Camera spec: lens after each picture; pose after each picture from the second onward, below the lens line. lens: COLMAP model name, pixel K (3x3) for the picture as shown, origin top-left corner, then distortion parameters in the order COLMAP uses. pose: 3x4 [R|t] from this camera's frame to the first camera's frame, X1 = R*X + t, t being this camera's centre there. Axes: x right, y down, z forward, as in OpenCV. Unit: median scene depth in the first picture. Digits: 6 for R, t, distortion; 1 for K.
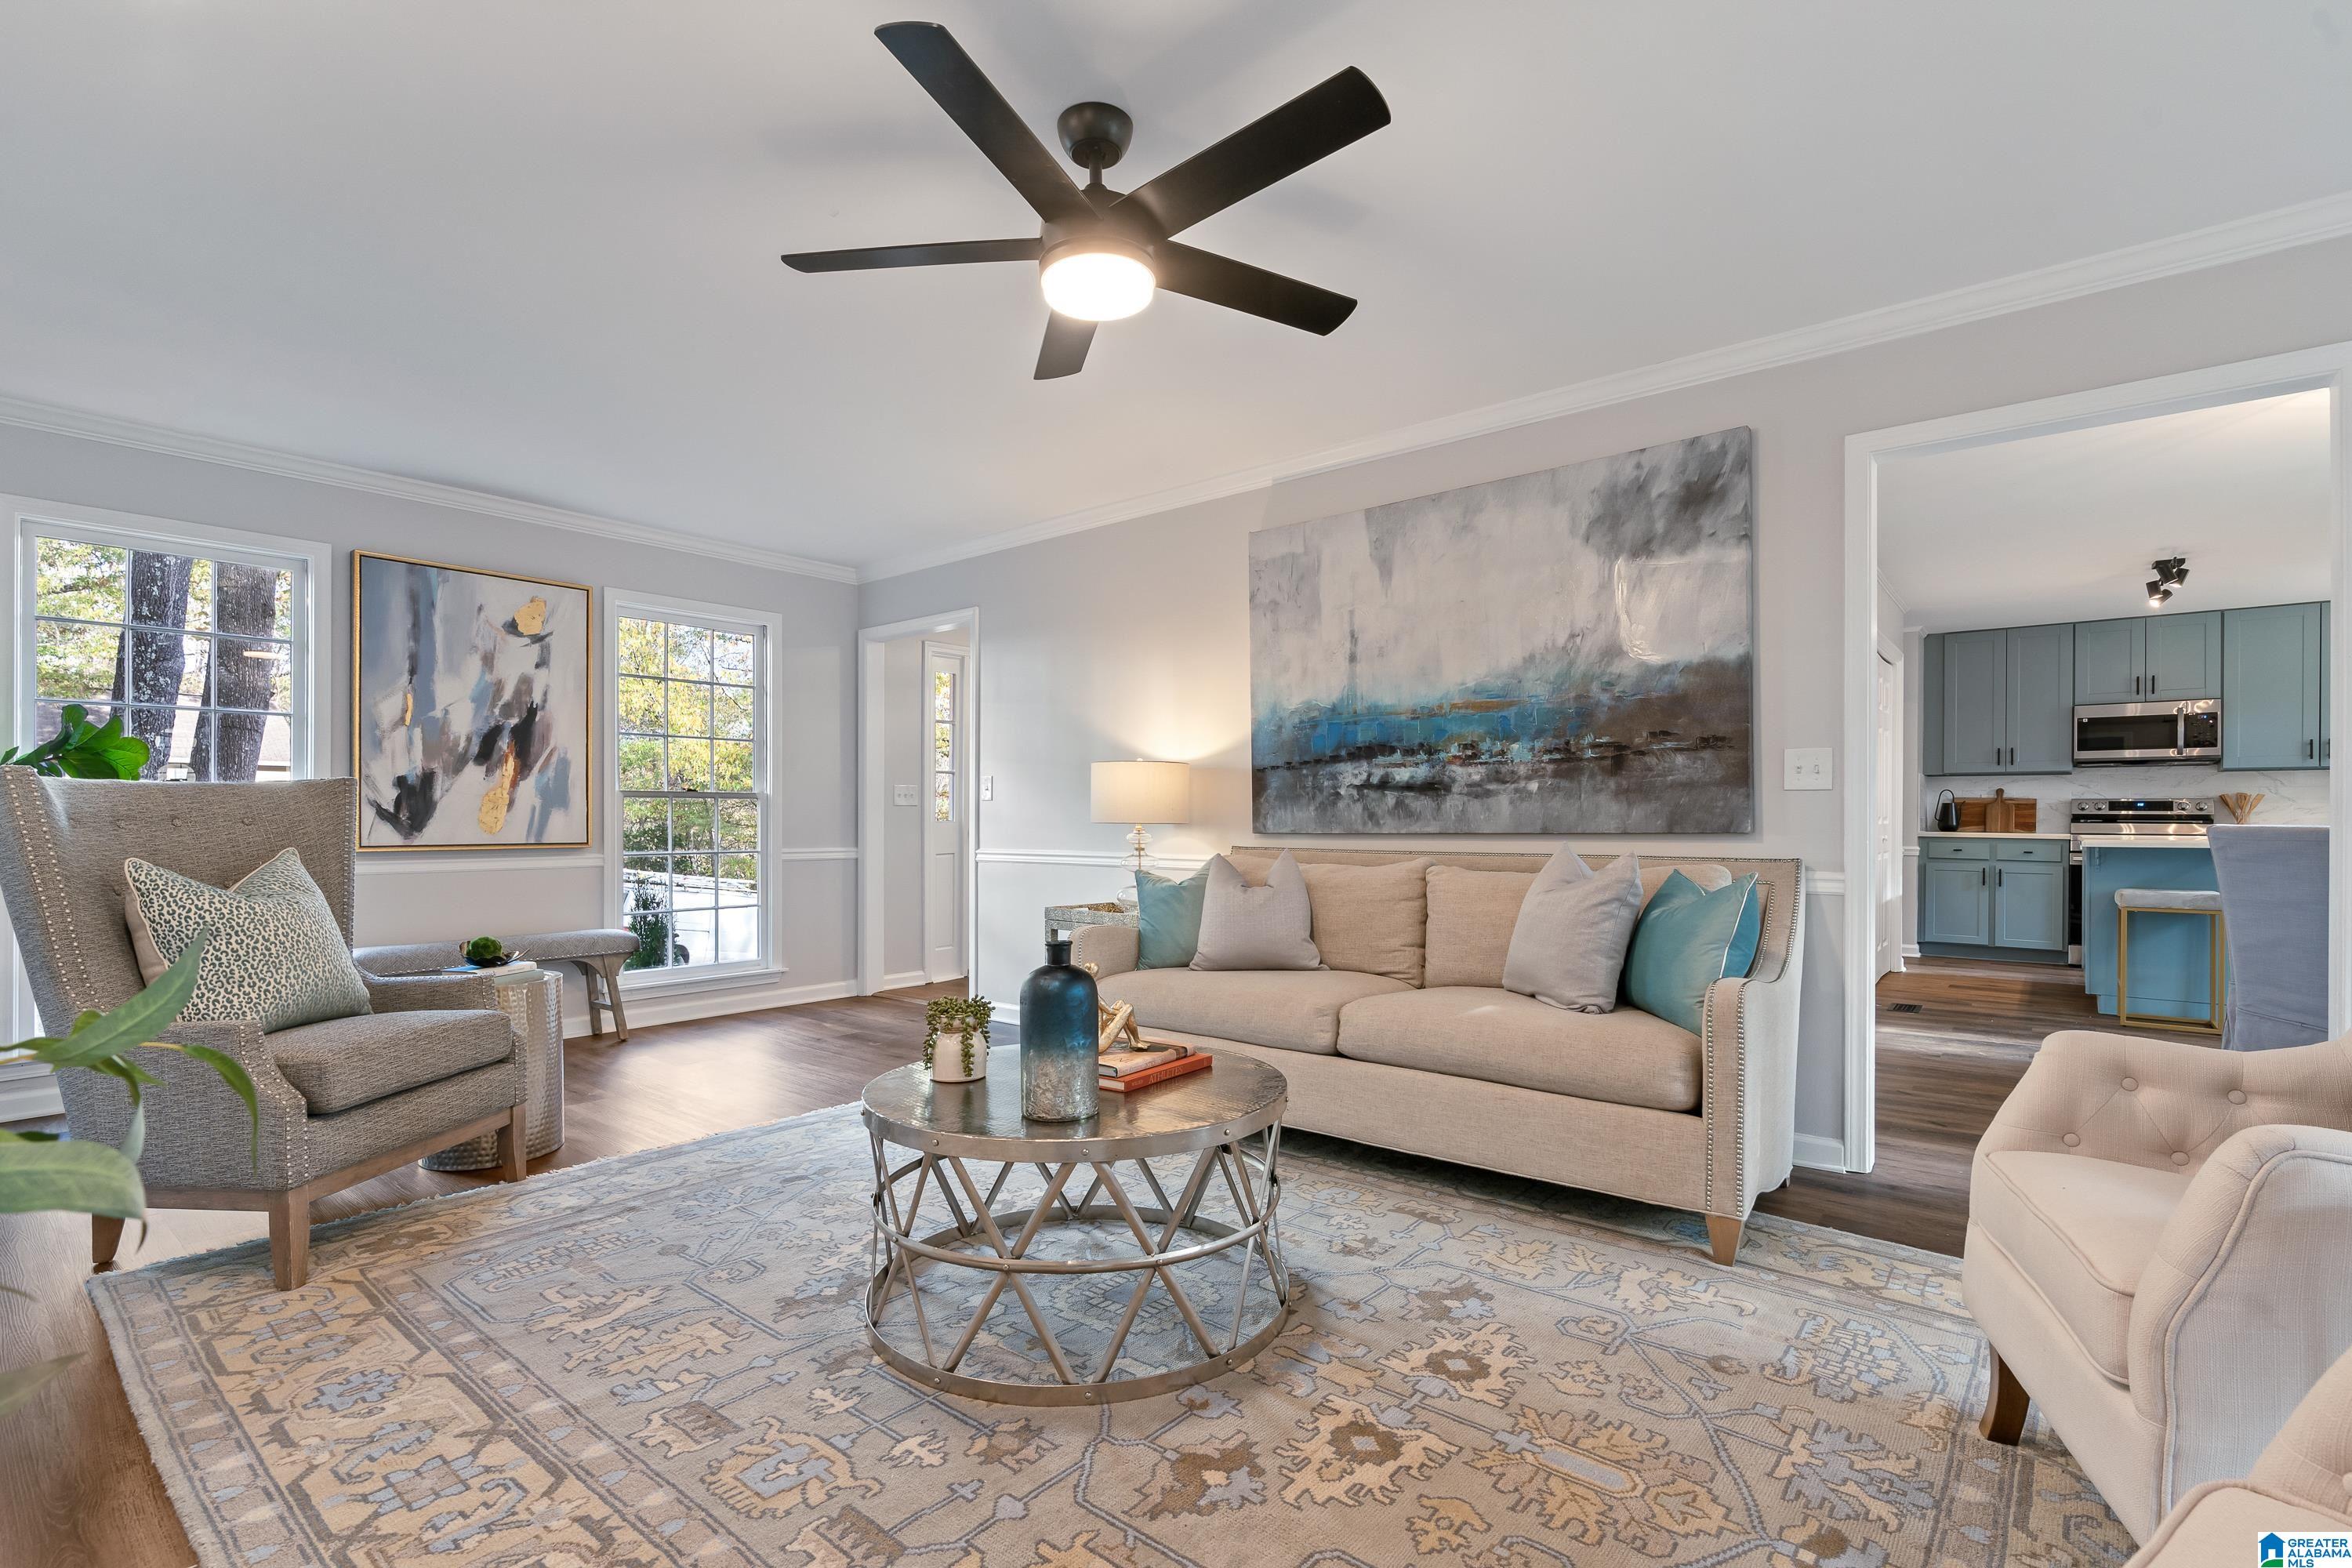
lens RADIAL K [[1082.8, 0, 1168.7], [0, 1082.8, 818.4], [0, 0, 1]] dist [-0.001082, -0.000121]
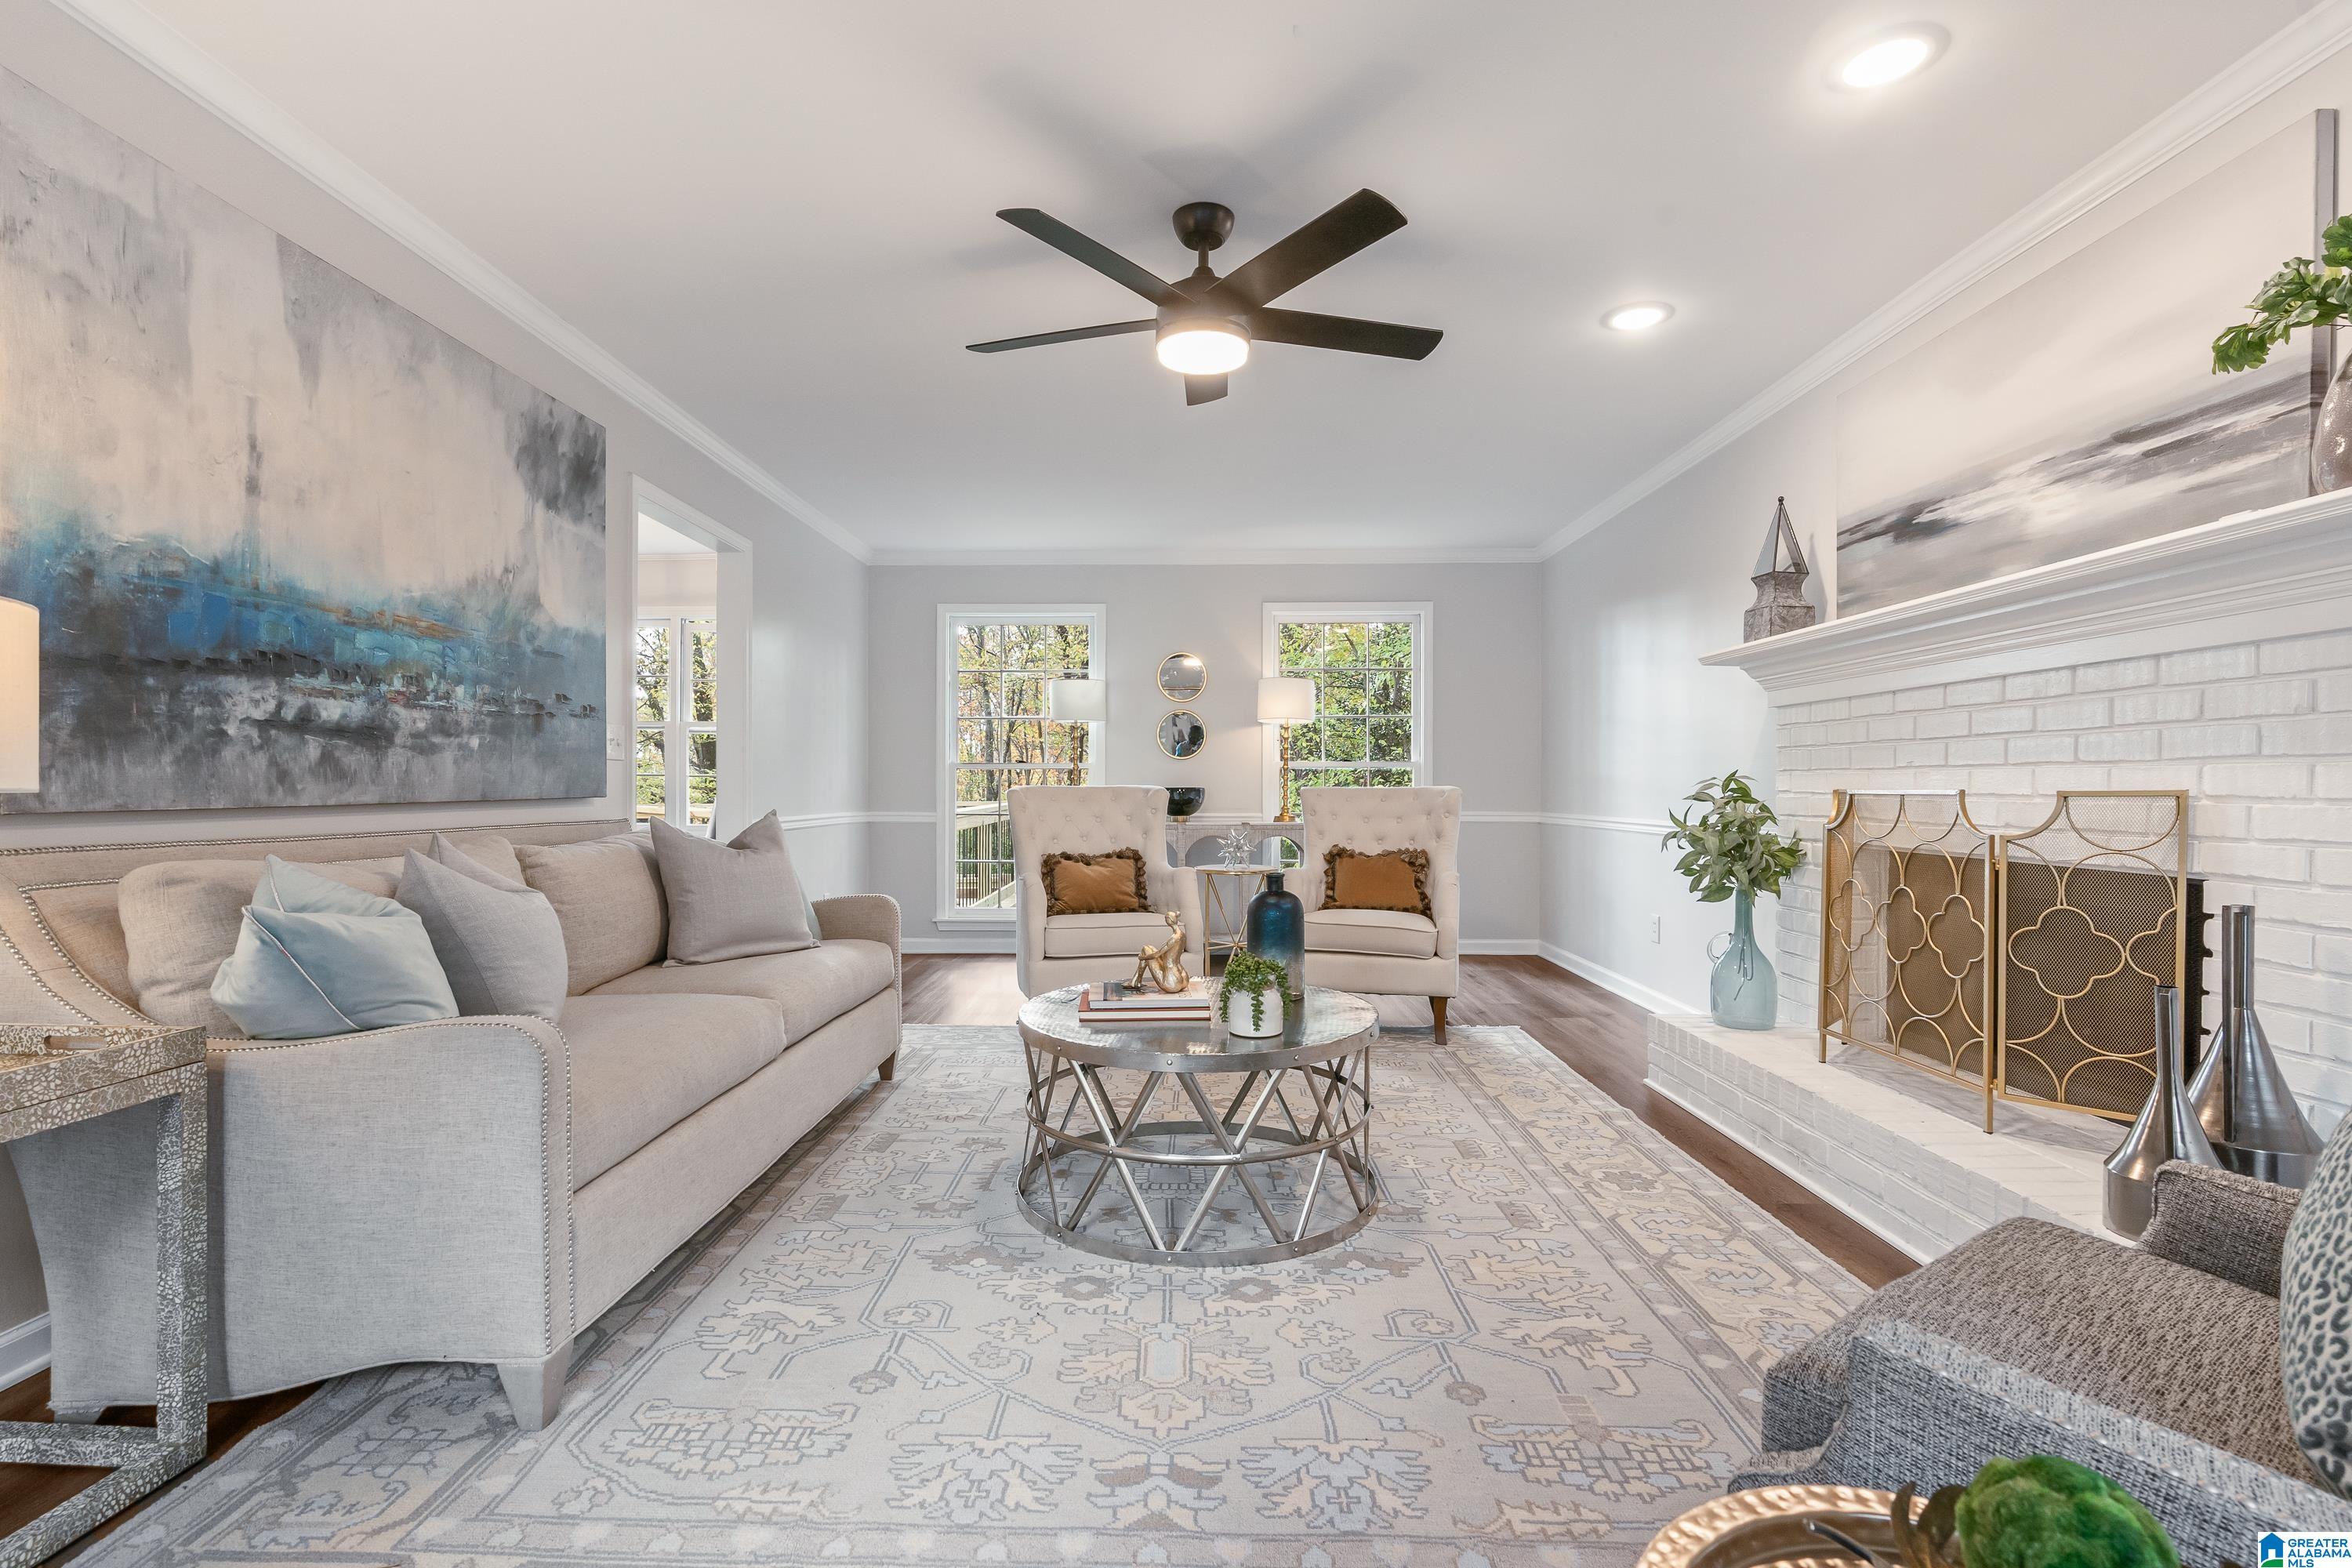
lens RADIAL K [[1082.8, 0, 1174.8], [0, 1082.8, 791.7], [0, 0, 1]] dist [-0.001082, -0.000121]
pose [[-0.627372, -0.003998, 0.778709, -0.590405], [-0.003847, 0.999991, 0.002035, 0.003017], [-0.778710, -0.001719, -0.627382, 1.057773]]
